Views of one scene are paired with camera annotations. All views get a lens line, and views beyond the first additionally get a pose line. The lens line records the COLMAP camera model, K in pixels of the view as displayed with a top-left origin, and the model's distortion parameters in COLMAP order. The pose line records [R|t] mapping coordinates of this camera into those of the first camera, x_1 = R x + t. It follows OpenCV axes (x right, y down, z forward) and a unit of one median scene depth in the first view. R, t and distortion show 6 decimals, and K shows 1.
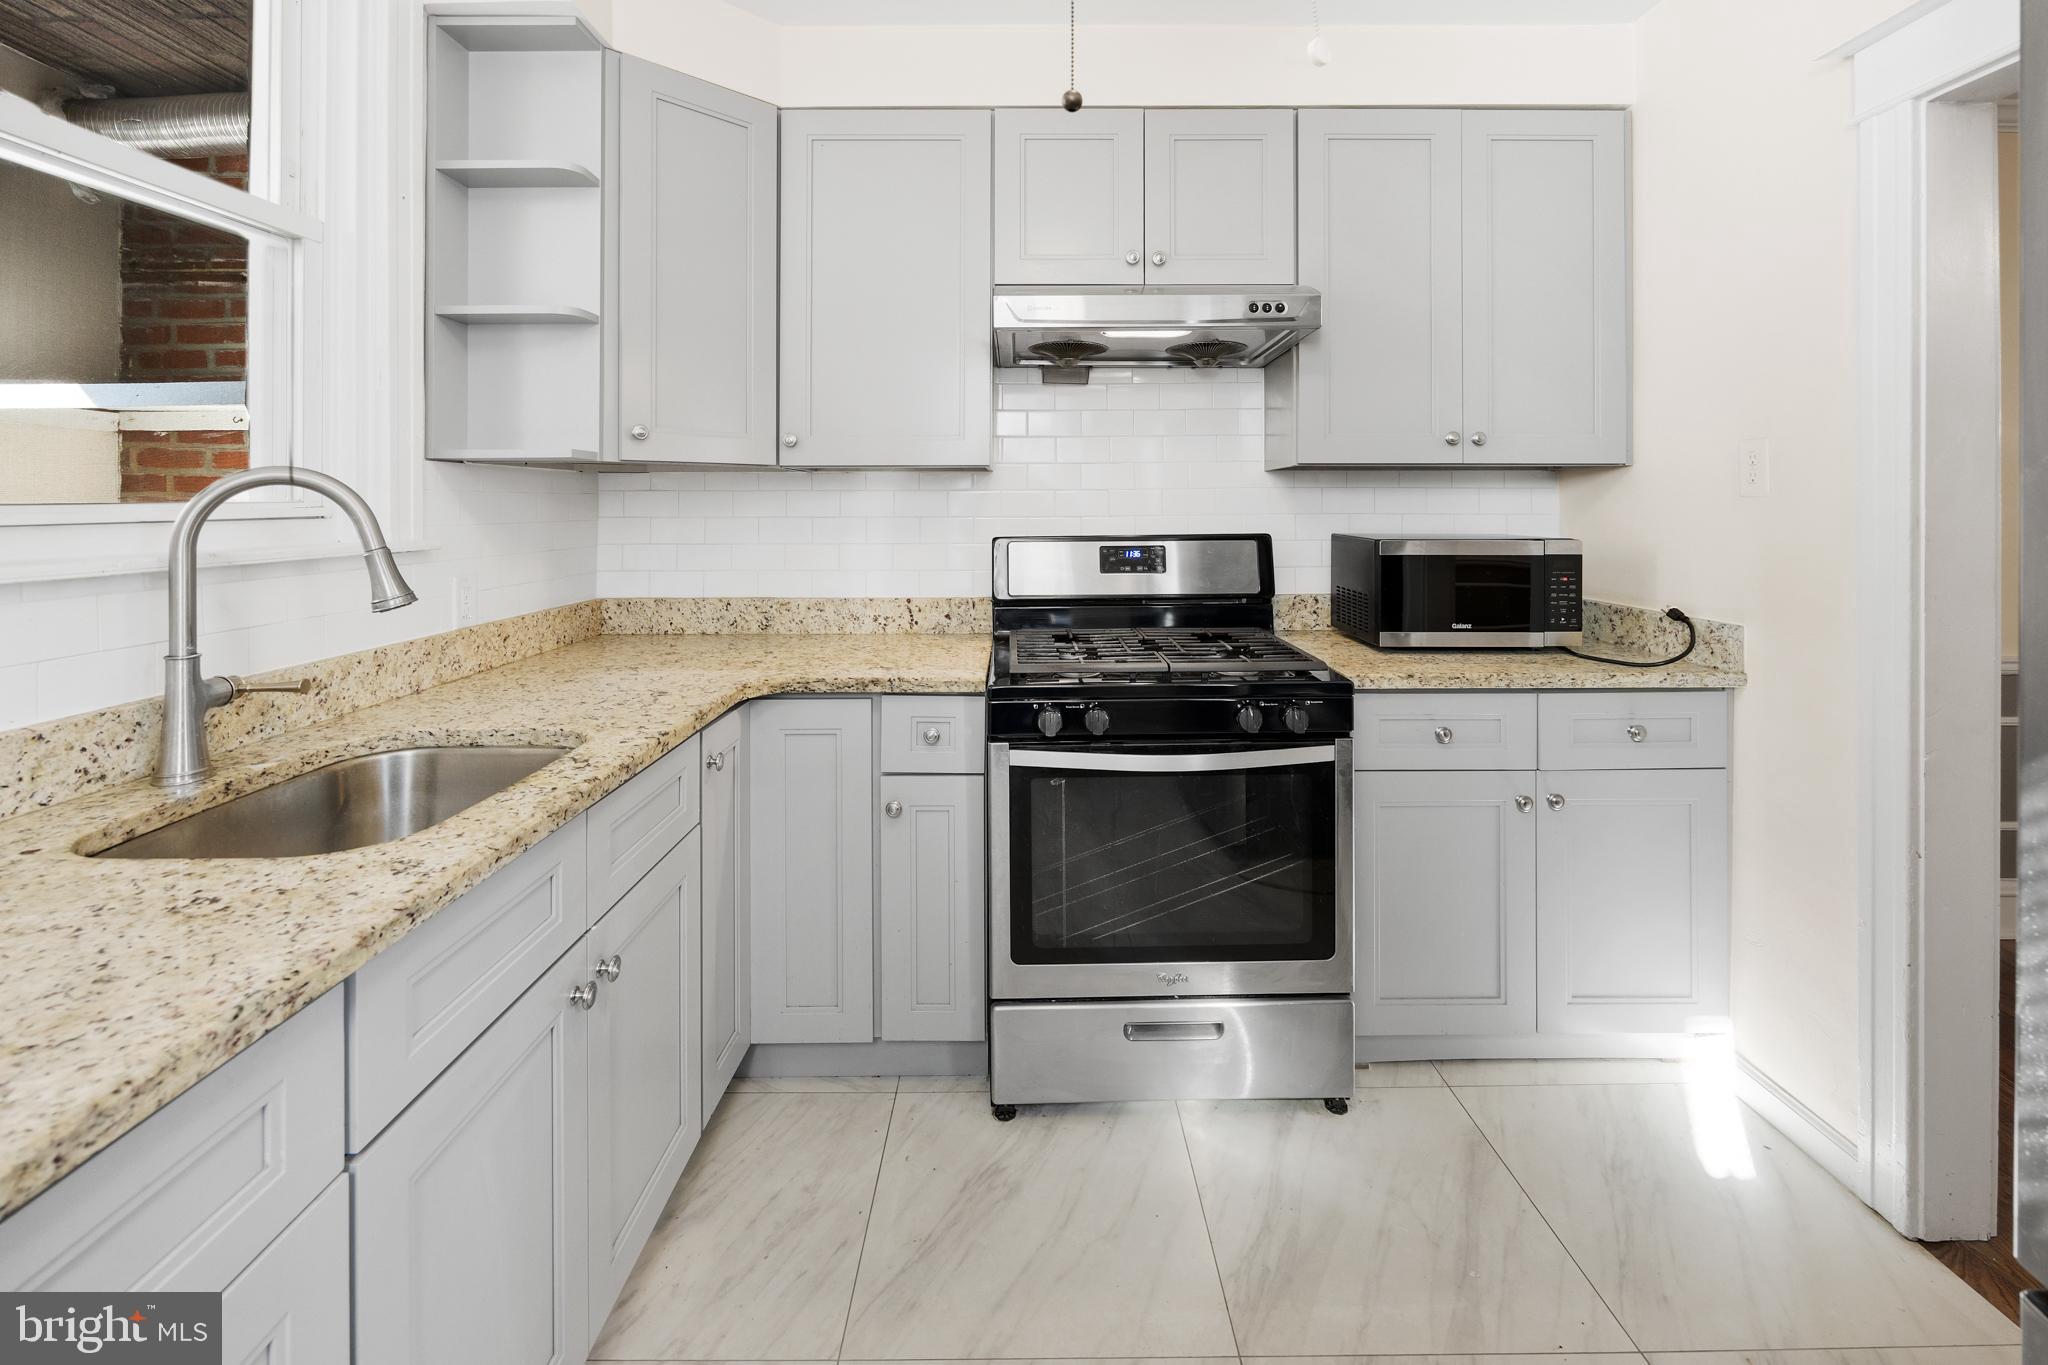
lens RADIAL K [[882.3, 0, 1032.9], [0, 882.3, 509.0], [0, 0, 1]] dist [-0.000357, 0.000098]
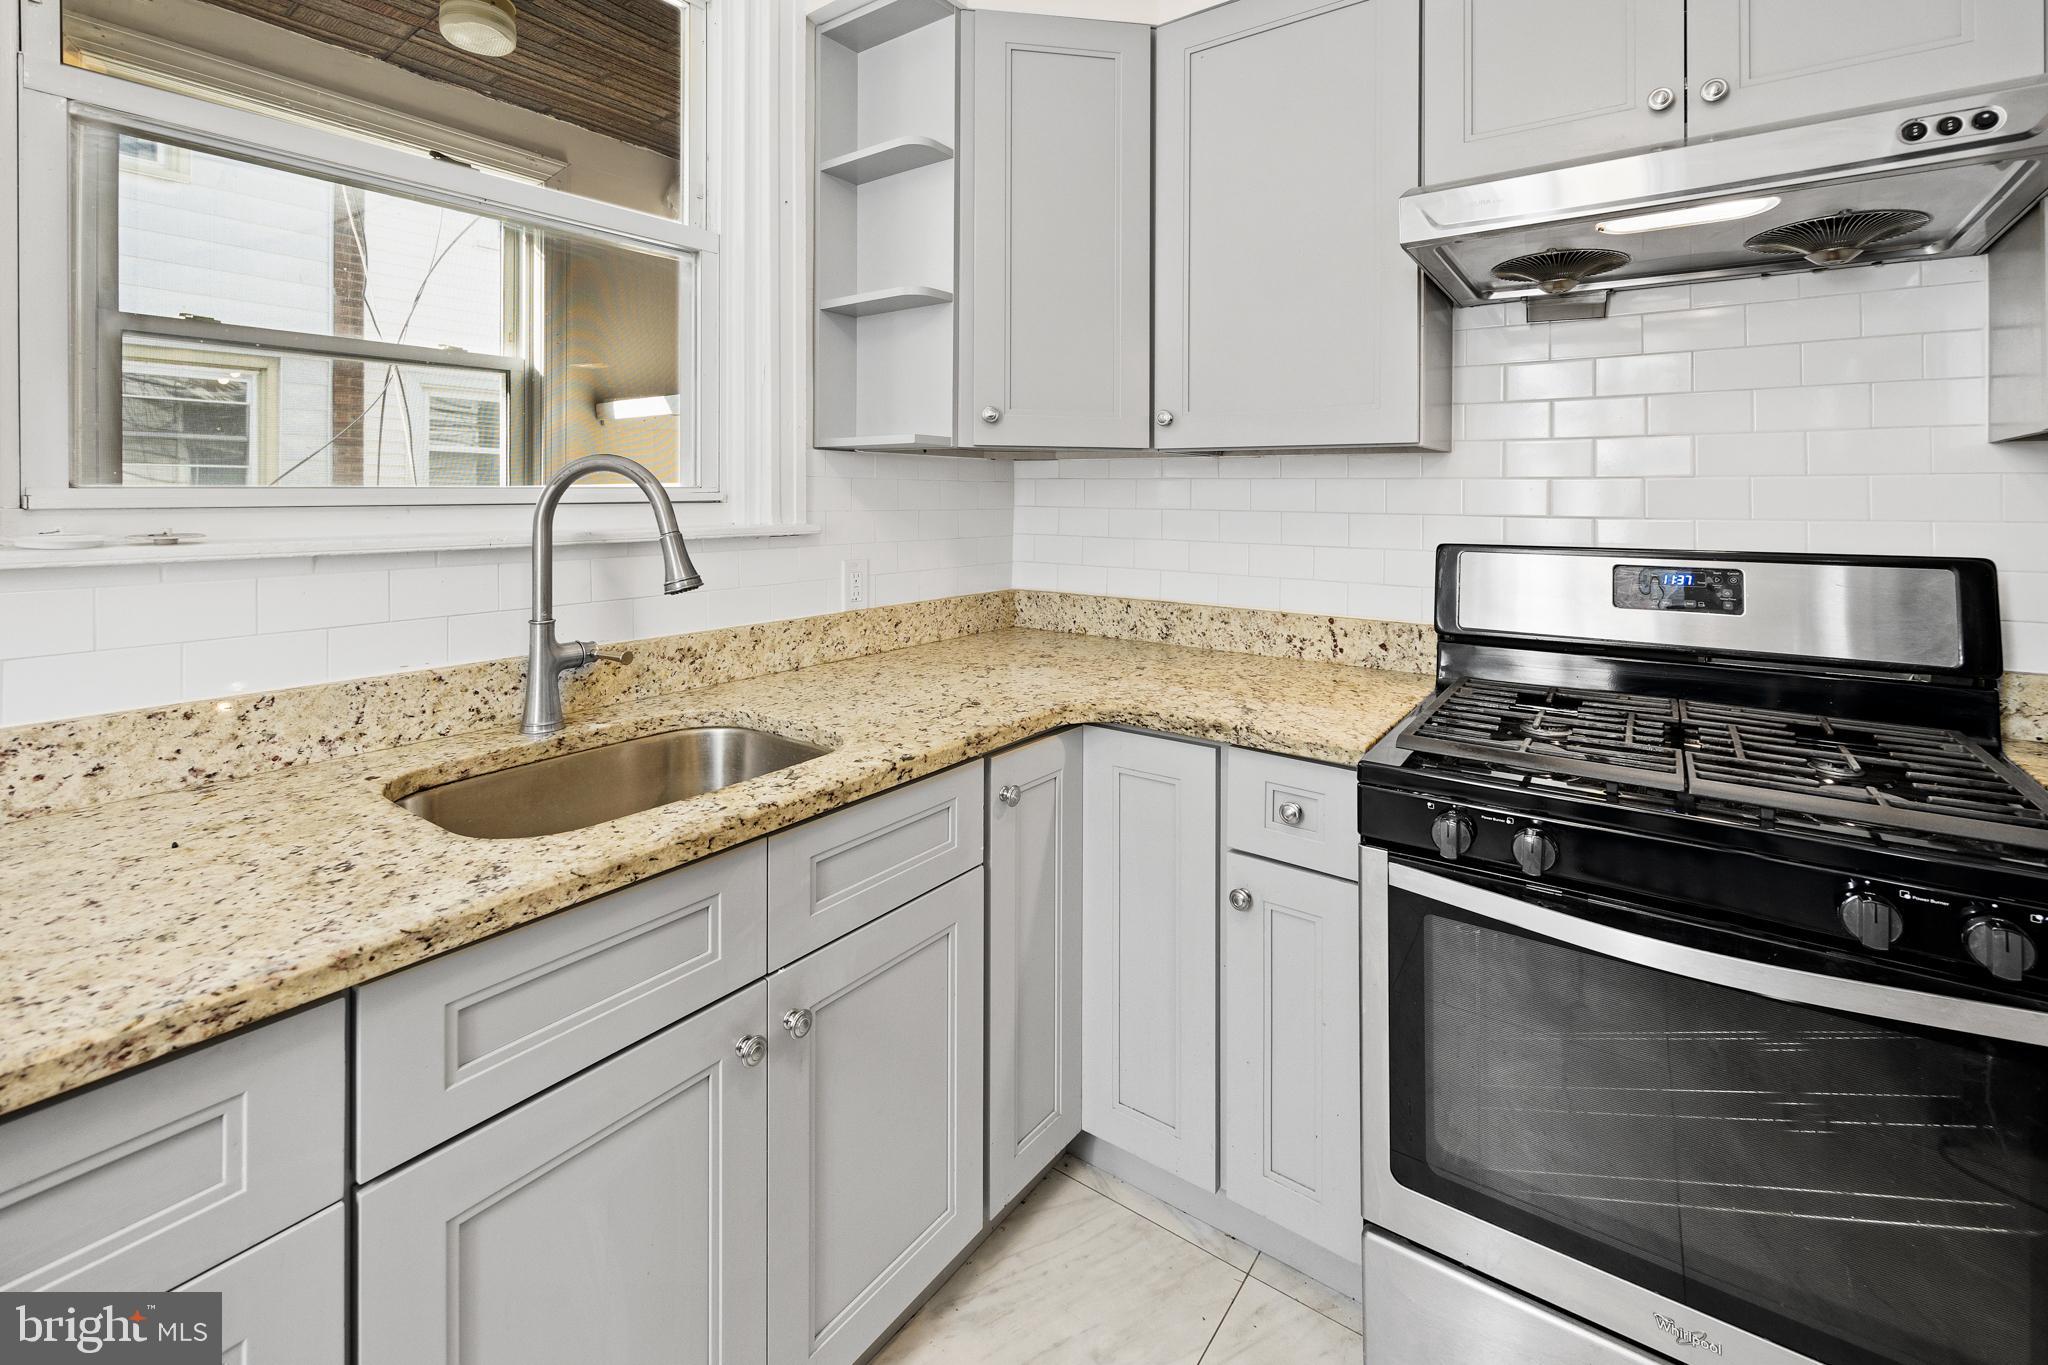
lens RADIAL K [[907.7, 0, 1027.5], [0, 907.7, 492.6], [0, 0, 1]] dist [-0.000271, 0.000642]
pose [[0.807621, 0.009034, -0.589633, 0.151226], [-0.013750, 0.999899, -0.003513, -0.003046], [0.589542, 0.010944, 0.807663, 0.262830]]
